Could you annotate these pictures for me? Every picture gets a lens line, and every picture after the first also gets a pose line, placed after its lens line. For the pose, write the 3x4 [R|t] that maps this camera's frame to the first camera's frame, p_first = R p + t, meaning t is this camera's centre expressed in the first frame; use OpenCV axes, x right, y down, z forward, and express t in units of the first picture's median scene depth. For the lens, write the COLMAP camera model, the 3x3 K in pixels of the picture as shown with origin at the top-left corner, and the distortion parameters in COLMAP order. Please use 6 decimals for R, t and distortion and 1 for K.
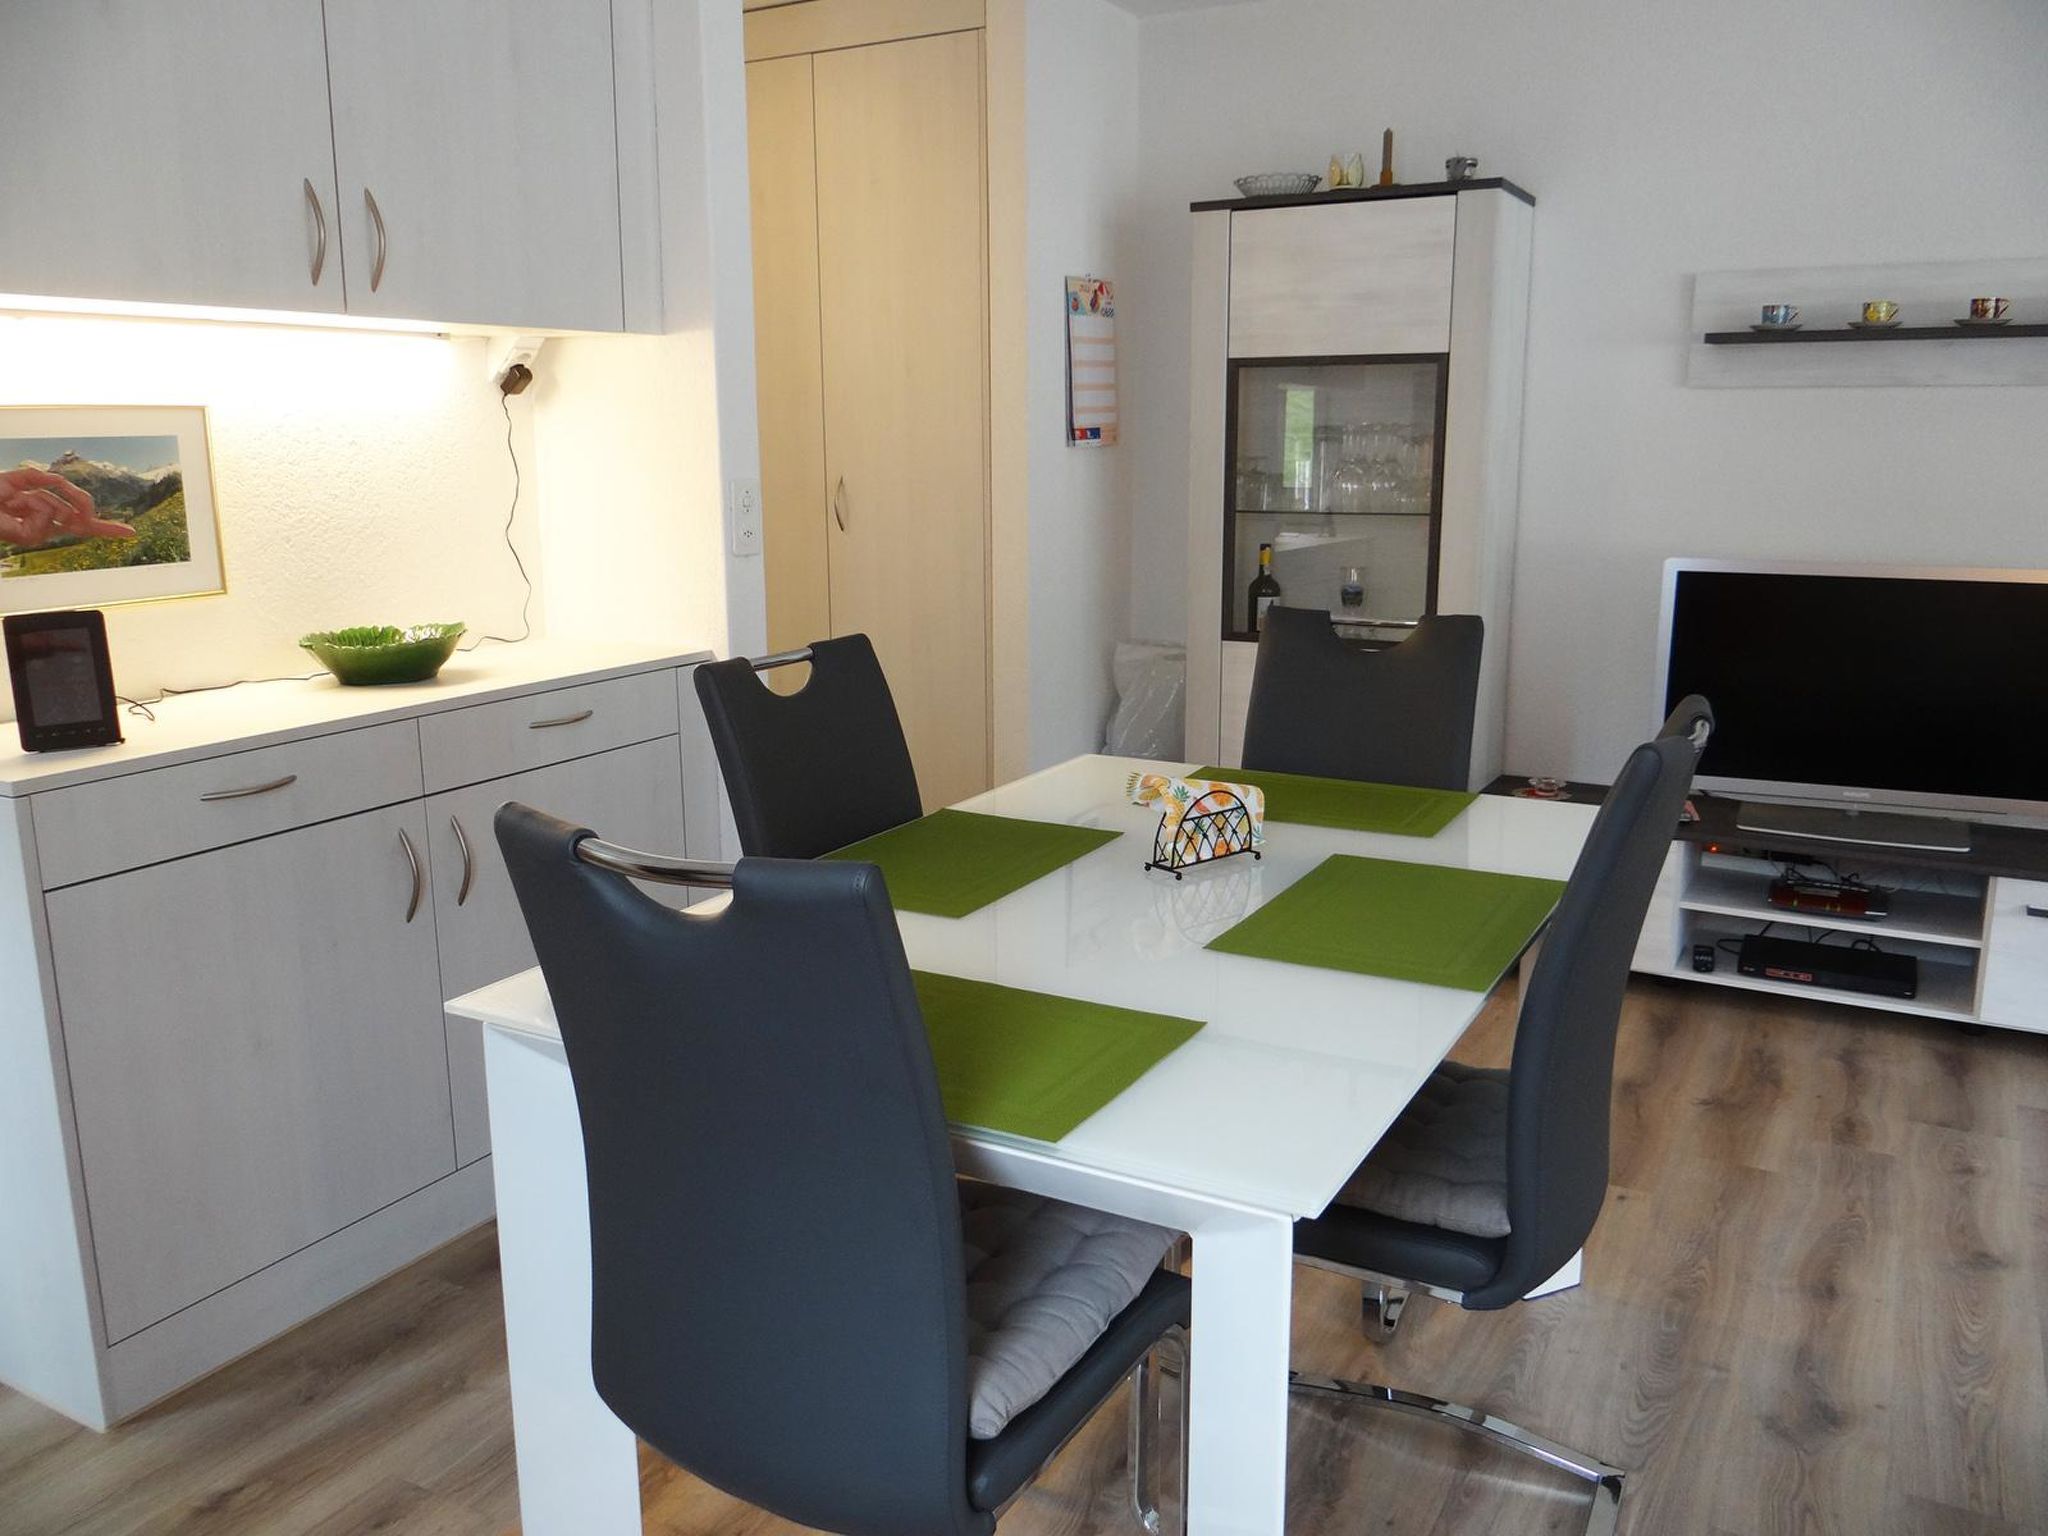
lens RADIAL K [[1614.7, 0, 1020.6], [0, 1614.7, 769.3], [0, 0, 1]] dist [-0.016475, 0.010304]
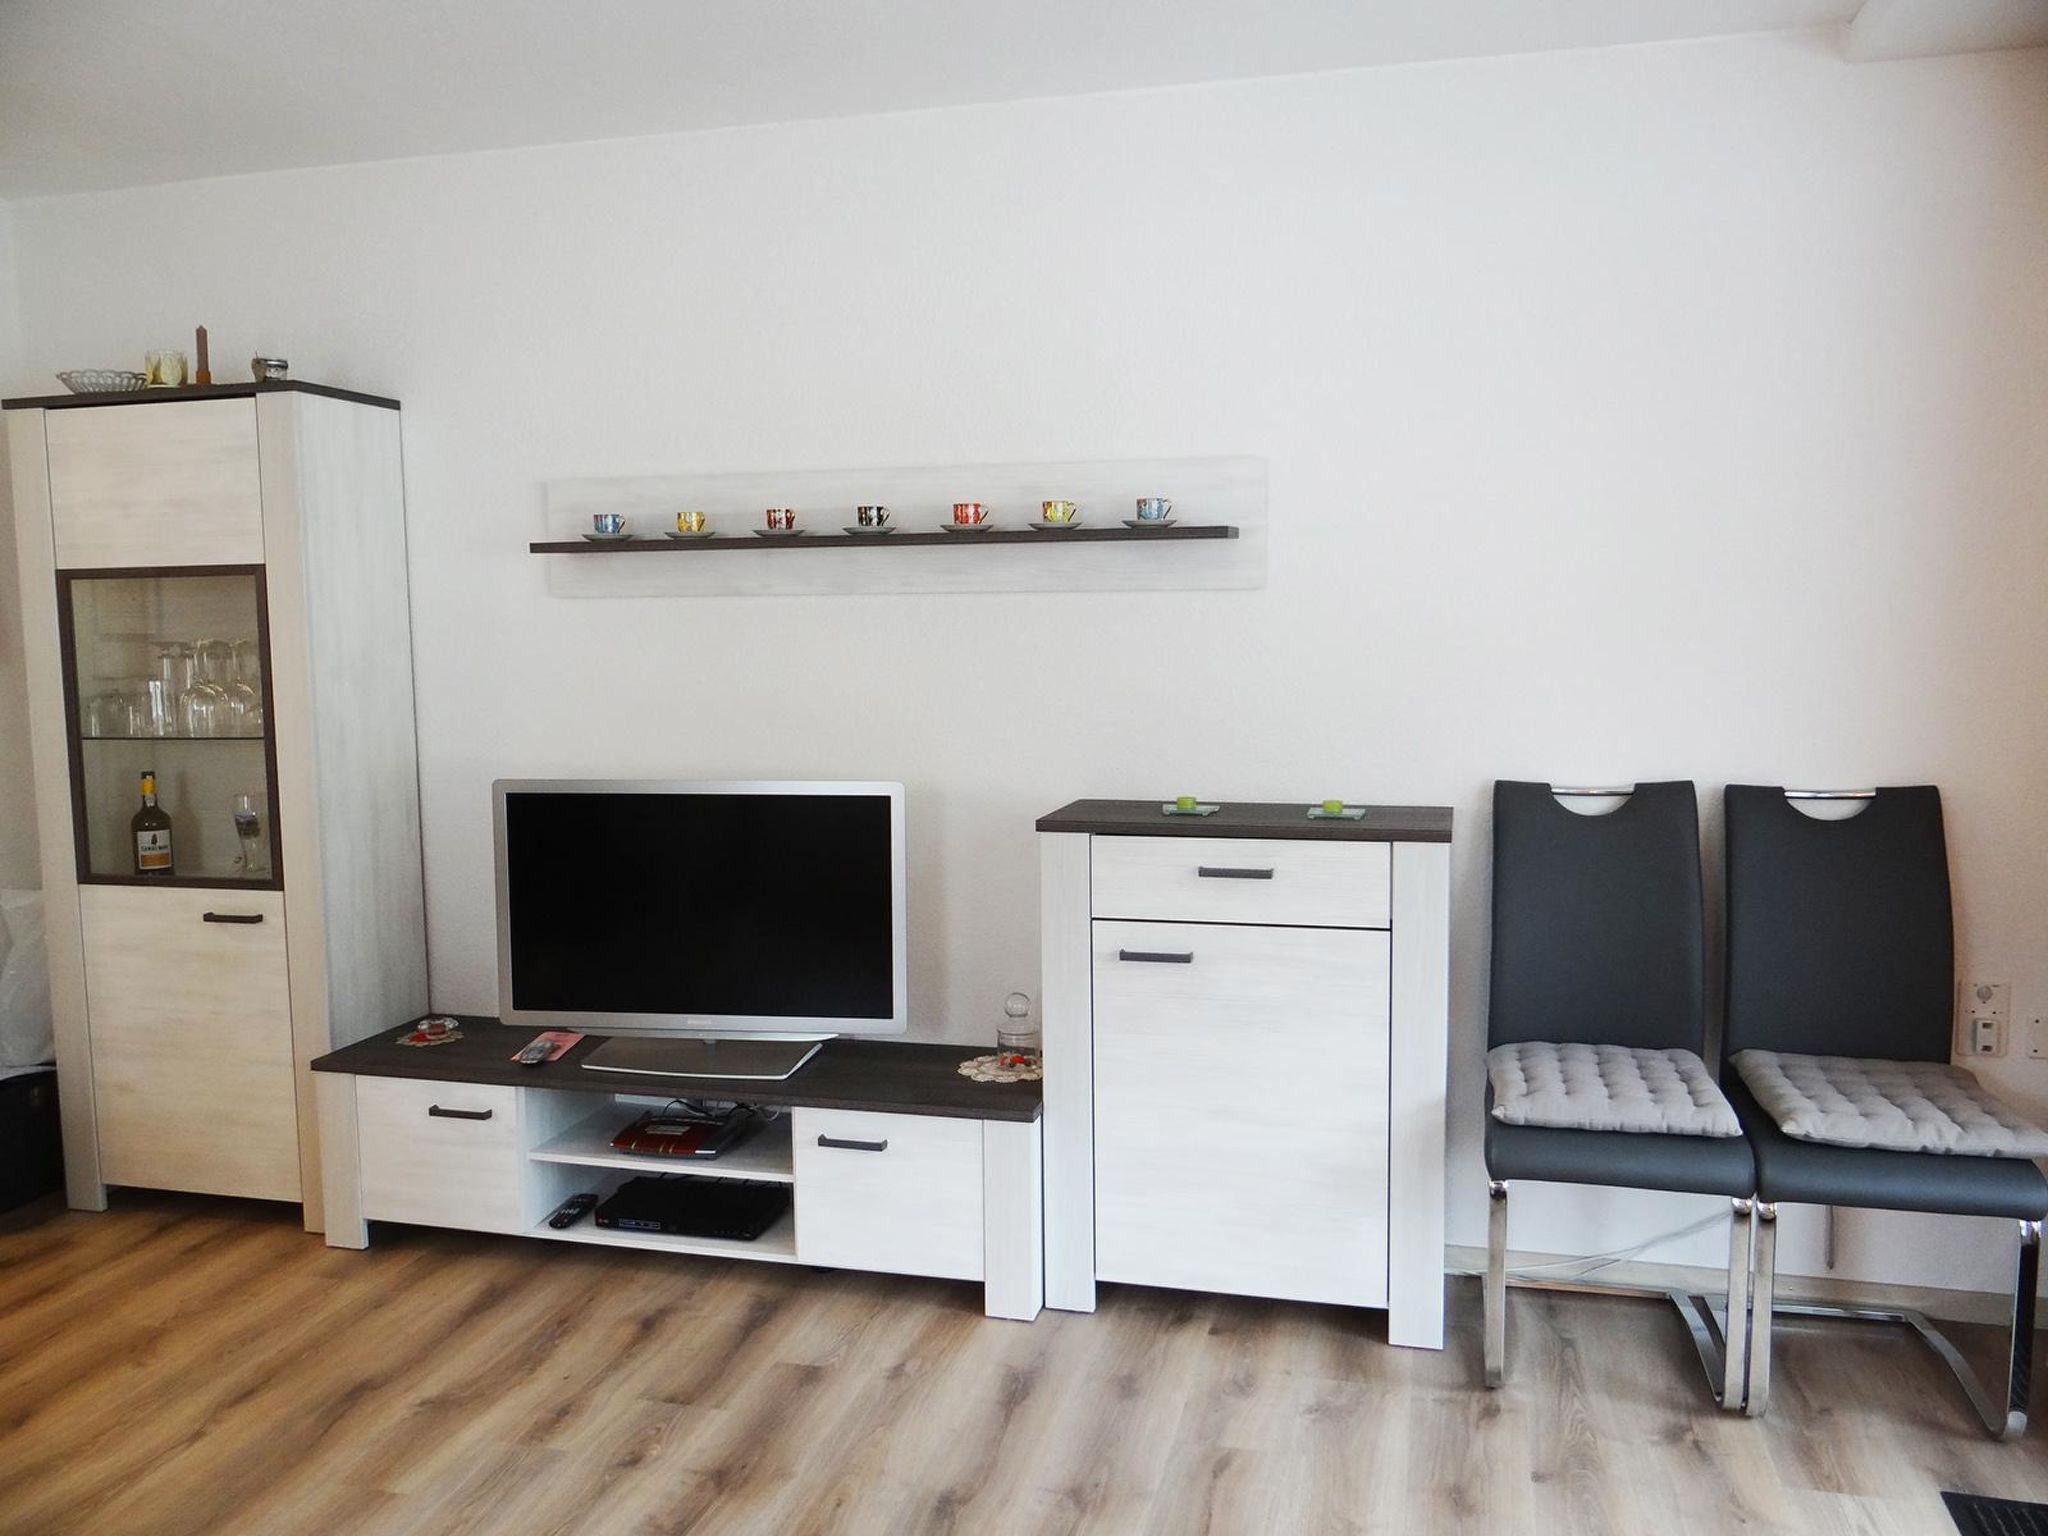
lens RADIAL K [[1614.7, 0, 1042.8], [0, 1614.7, 758.1], [0, 0, 1]] dist [-0.016475, 0.010304]
pose [[0.962317, -0.034730, 0.269703, 0.441536], [0.066187, 0.991898, -0.108432, -0.020900], [-0.263752, 0.122197, 0.956819, 0.022768]]
